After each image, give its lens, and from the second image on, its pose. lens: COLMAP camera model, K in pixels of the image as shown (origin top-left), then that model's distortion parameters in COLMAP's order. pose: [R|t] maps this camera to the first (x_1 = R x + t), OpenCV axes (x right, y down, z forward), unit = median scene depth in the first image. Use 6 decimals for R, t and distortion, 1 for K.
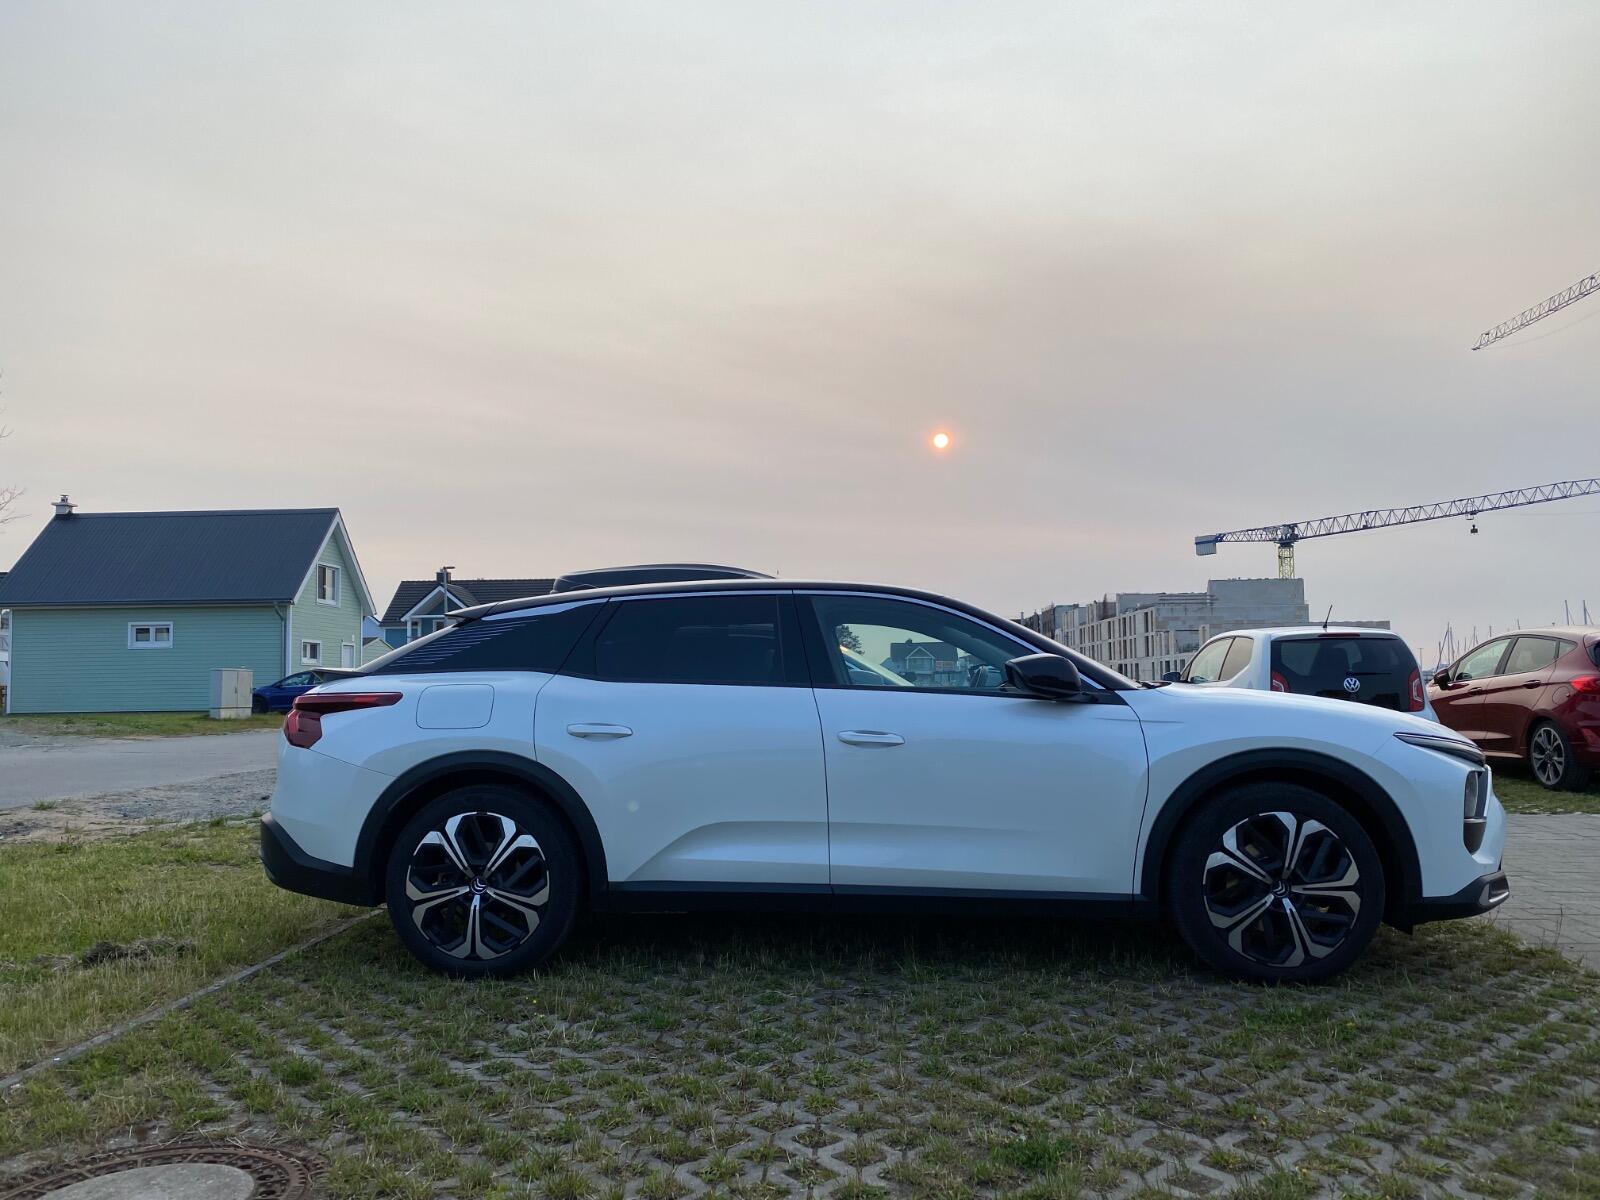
lens RADIAL K [[1245.3, 0, 799.9], [0, 1245.3, 600.7], [0, 0, 1]] dist [0.009370, -0.001323]
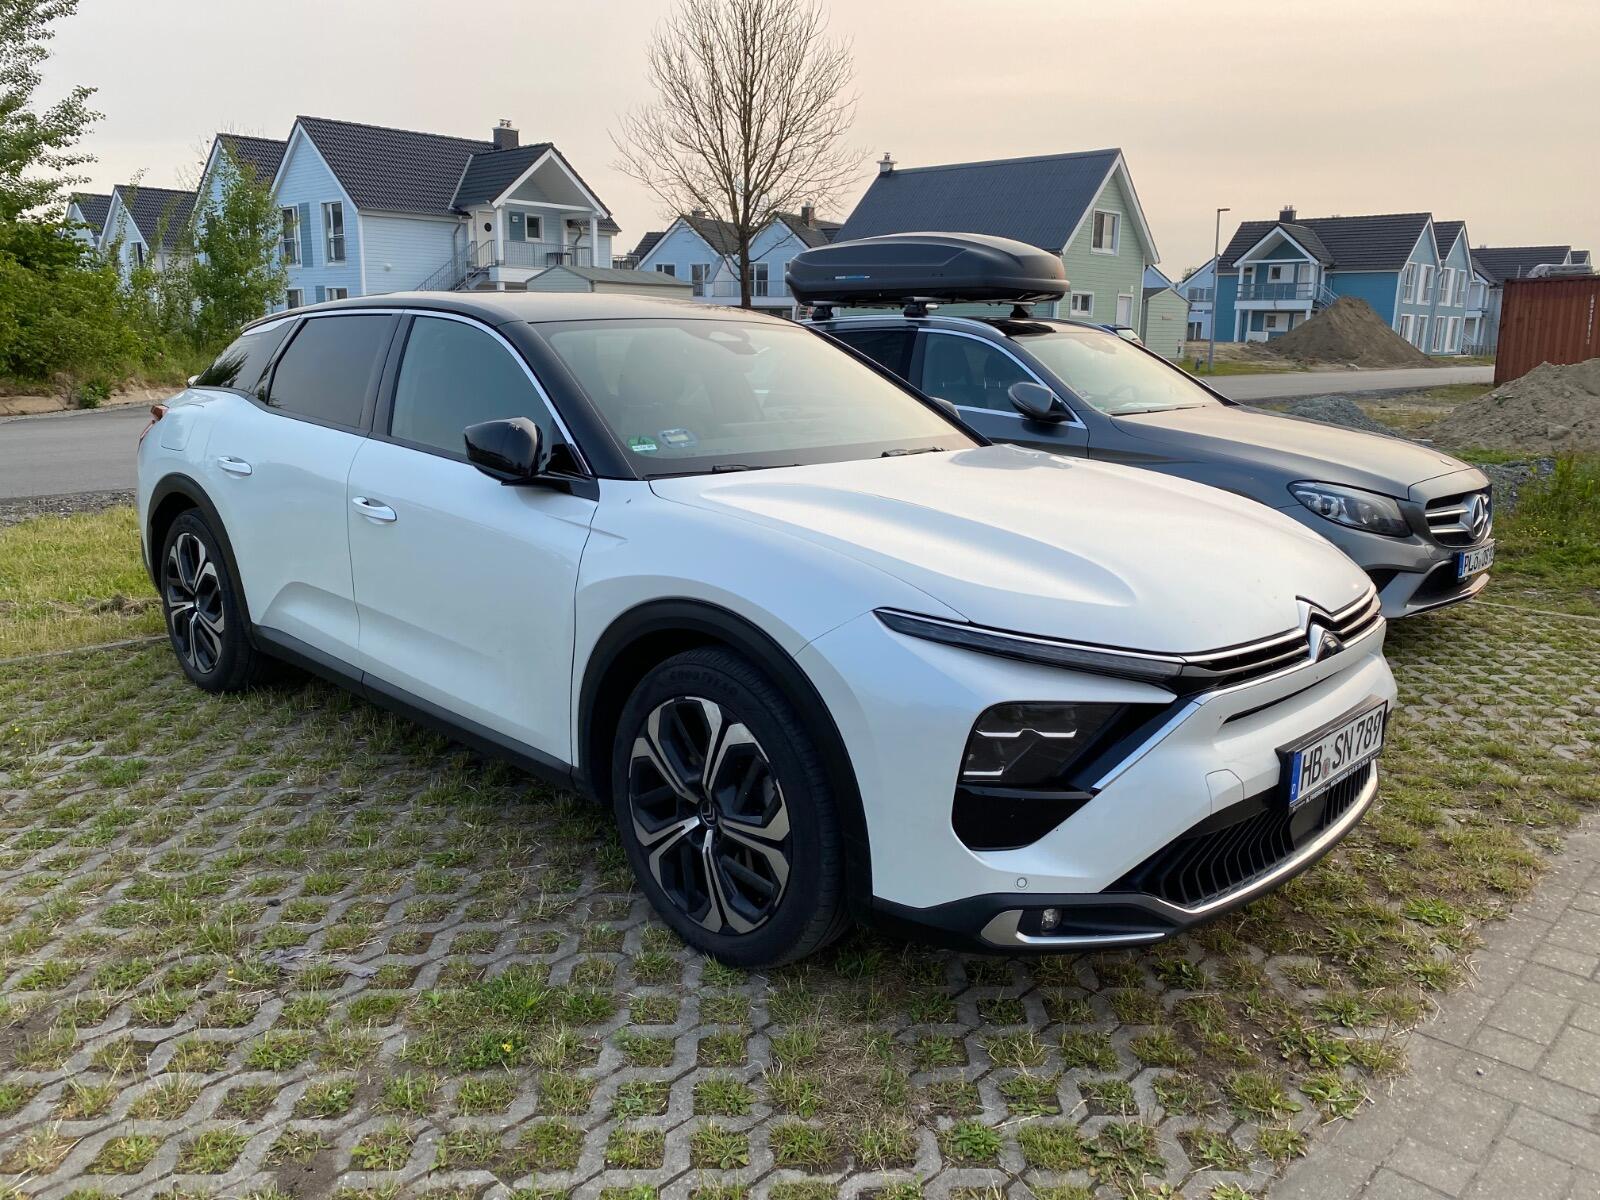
lens RADIAL K [[1245.3, 0, 799.3], [0, 1245.3, 598.6], [0, 0, 1]] dist [0.009370, -0.001323]
pose [[0.767371, 0.158529, -0.621298, 0.794523], [0.019386, 0.962777, 0.269603, -0.043558], [0.640910, -0.218929, 0.735733, 0.588623]]
